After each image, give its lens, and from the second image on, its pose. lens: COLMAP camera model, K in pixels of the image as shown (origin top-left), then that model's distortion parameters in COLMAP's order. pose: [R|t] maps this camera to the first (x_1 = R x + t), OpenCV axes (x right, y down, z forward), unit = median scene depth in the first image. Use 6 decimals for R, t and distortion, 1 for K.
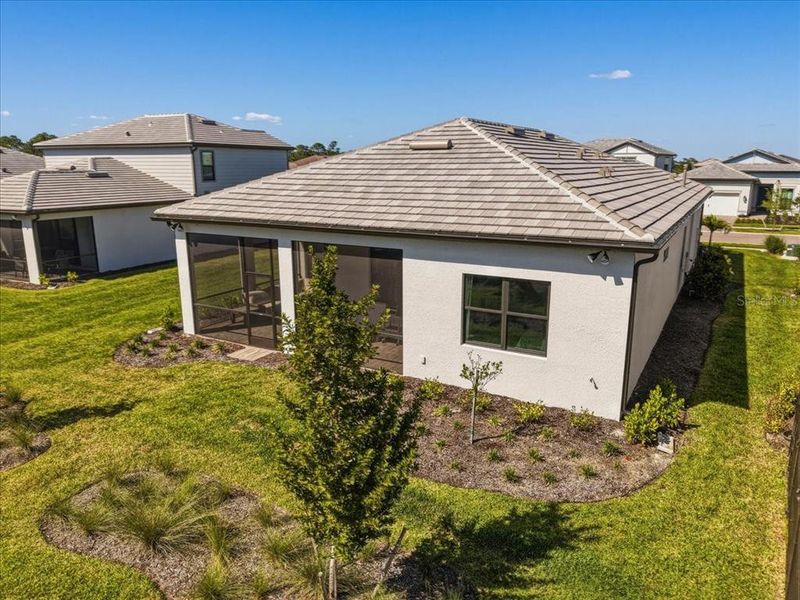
lens RADIAL K [[569.3, 0, 400.0], [0, 569.3, 300.0], [0, 0, 1]] dist [0.009438, -0.000810]
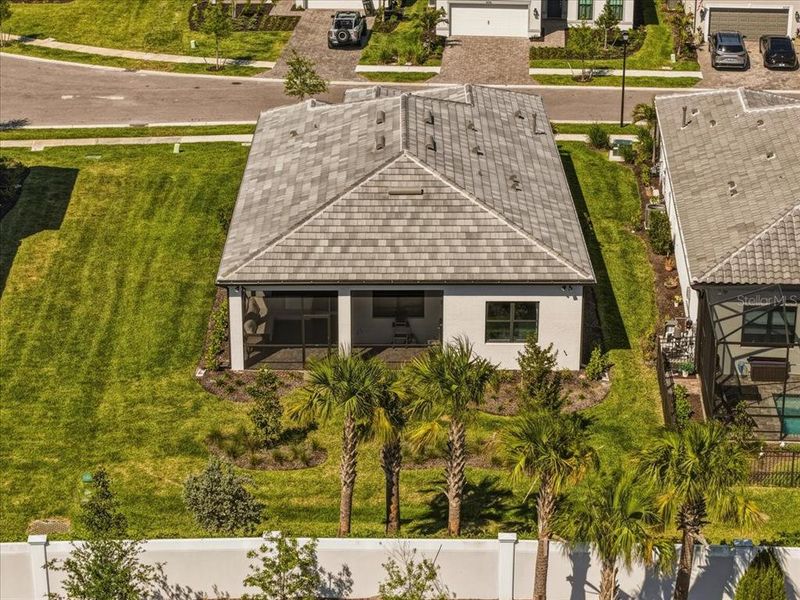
lens RADIAL K [[1646.1, 0, 400.0], [0, 1646.1, 300.0], [0, 0, 1]] dist [0.006456, 0.074125]
pose [[0.870206, -0.176618, 0.459944, -2.235299], [0.112565, 0.980118, 0.163393, -0.835349], [-0.479657, -0.090412, 0.872785, -2.954688]]
